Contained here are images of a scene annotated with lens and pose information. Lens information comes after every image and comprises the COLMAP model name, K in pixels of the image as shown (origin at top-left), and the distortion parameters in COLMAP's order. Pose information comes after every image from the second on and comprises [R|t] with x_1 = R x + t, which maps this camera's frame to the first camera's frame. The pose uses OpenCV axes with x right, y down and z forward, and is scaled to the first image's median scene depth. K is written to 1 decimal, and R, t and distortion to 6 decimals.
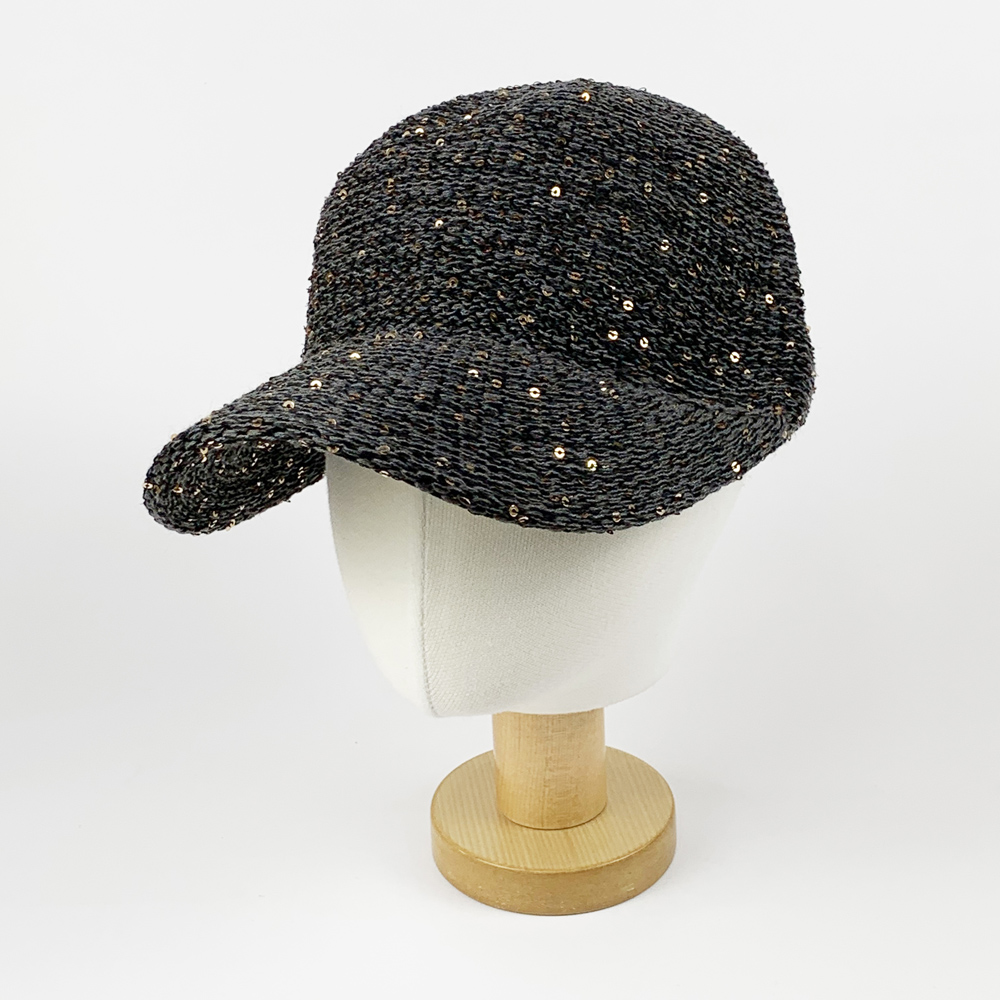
lens RADIAL K [[2067.6, 0, 500.0], [0, 2067.6, 500.0], [0, 0, 1]] dist [0.221142, -0.863824]
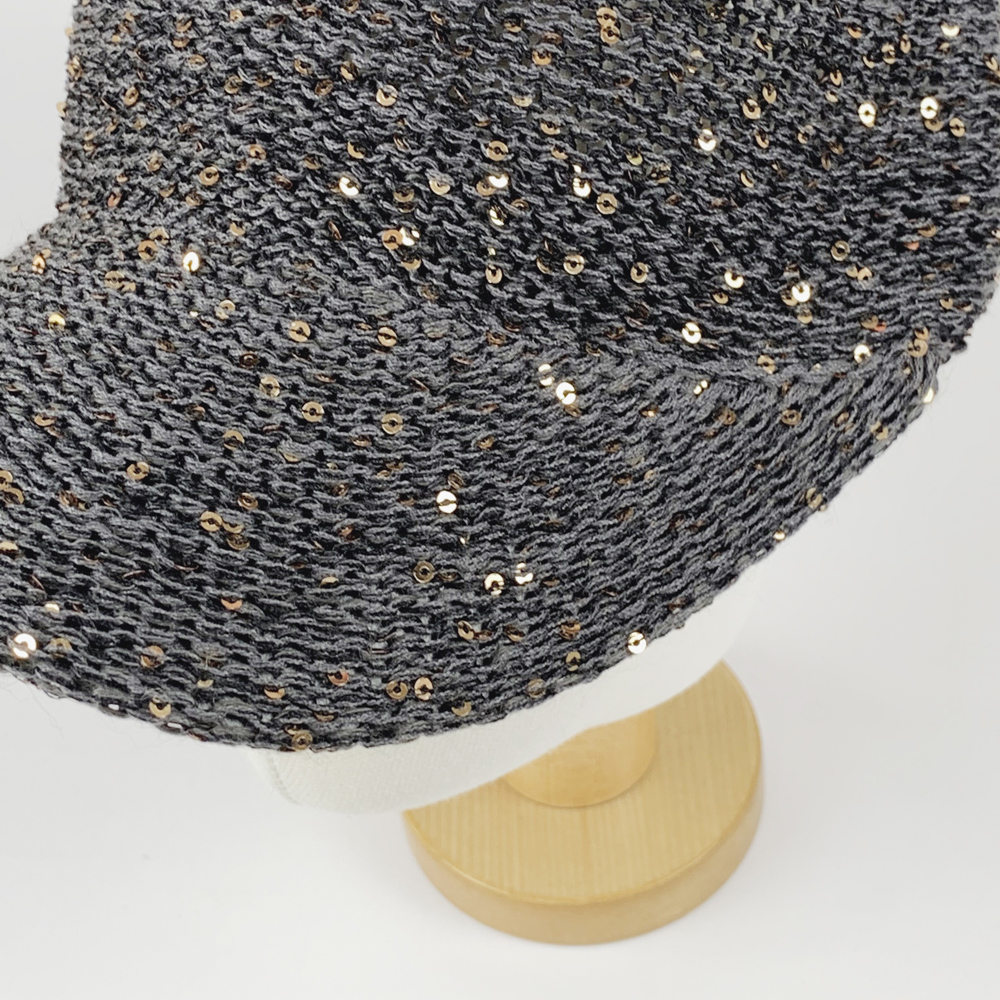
lens RADIAL K [[2067.6, 0, 500.0], [0, 2067.6, 500.0], [0, 0, 1]] dist [0.221142, -0.863824]
pose [[0.987978, 0.054492, -0.144669, 0.112807], [0.005990, 0.921620, 0.388047, -0.222719], [0.154475, -0.384249, 0.910214, 0.515626]]
